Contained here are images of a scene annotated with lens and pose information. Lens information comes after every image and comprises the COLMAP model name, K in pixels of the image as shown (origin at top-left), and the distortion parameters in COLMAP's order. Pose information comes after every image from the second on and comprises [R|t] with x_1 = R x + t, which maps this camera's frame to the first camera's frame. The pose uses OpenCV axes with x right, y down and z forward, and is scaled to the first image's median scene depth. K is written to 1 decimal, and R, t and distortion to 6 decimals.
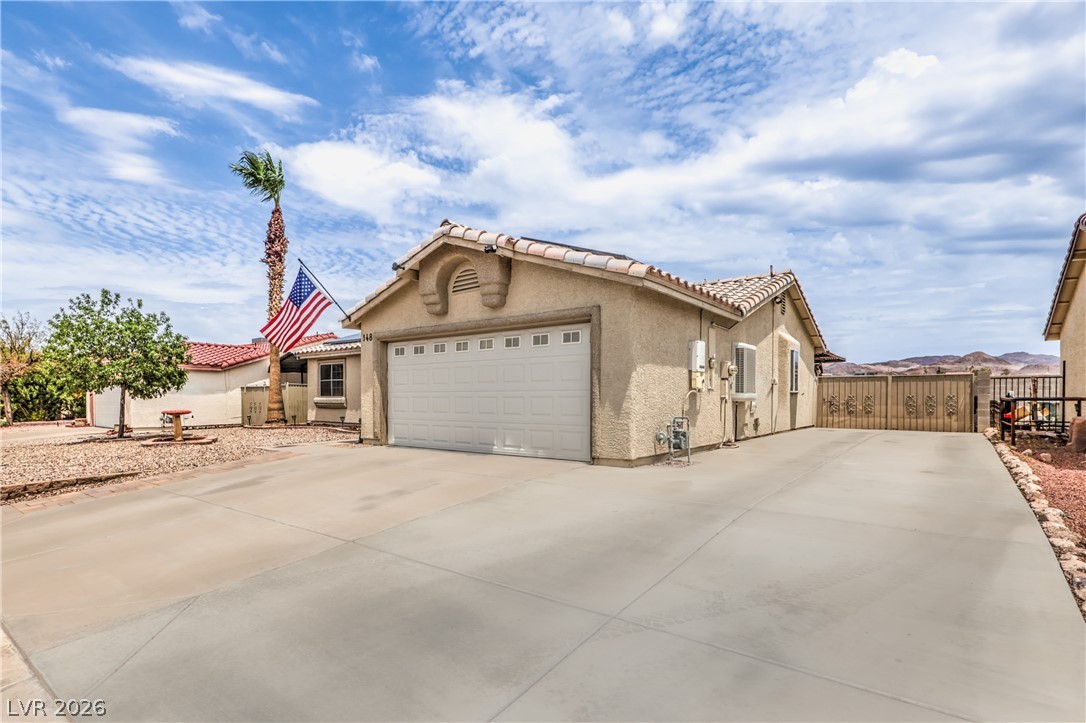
lens RADIAL K [[545.1, 0, 524.1], [0, 545.1, 333.6], [0, 0, 1]] dist [0.013921, -0.000111]
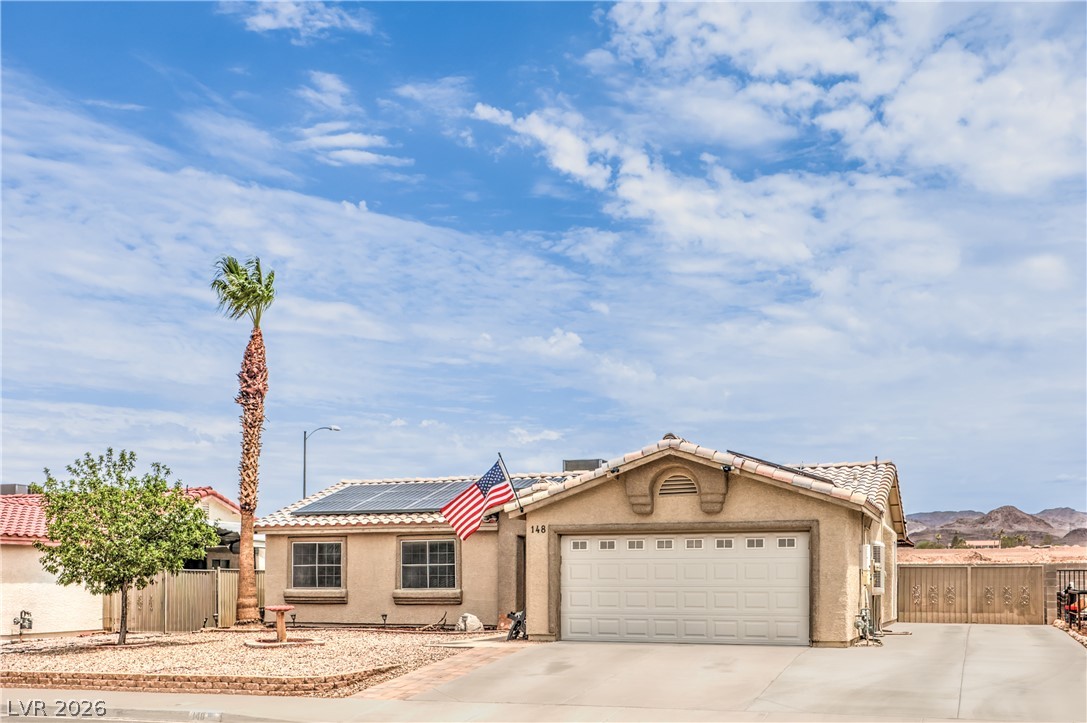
lens RADIAL K [[1084.6, 0, 543.5], [0, 1084.6, 361.5], [0, 0, 1]] dist [0.023212, 0.014298]
pose [[0.957673, 0.057463, 0.282064, -0.989111], [-0.033893, 0.995566, -0.087743, -0.143151], [-0.285856, 0.074470, 0.955375, -1.040682]]
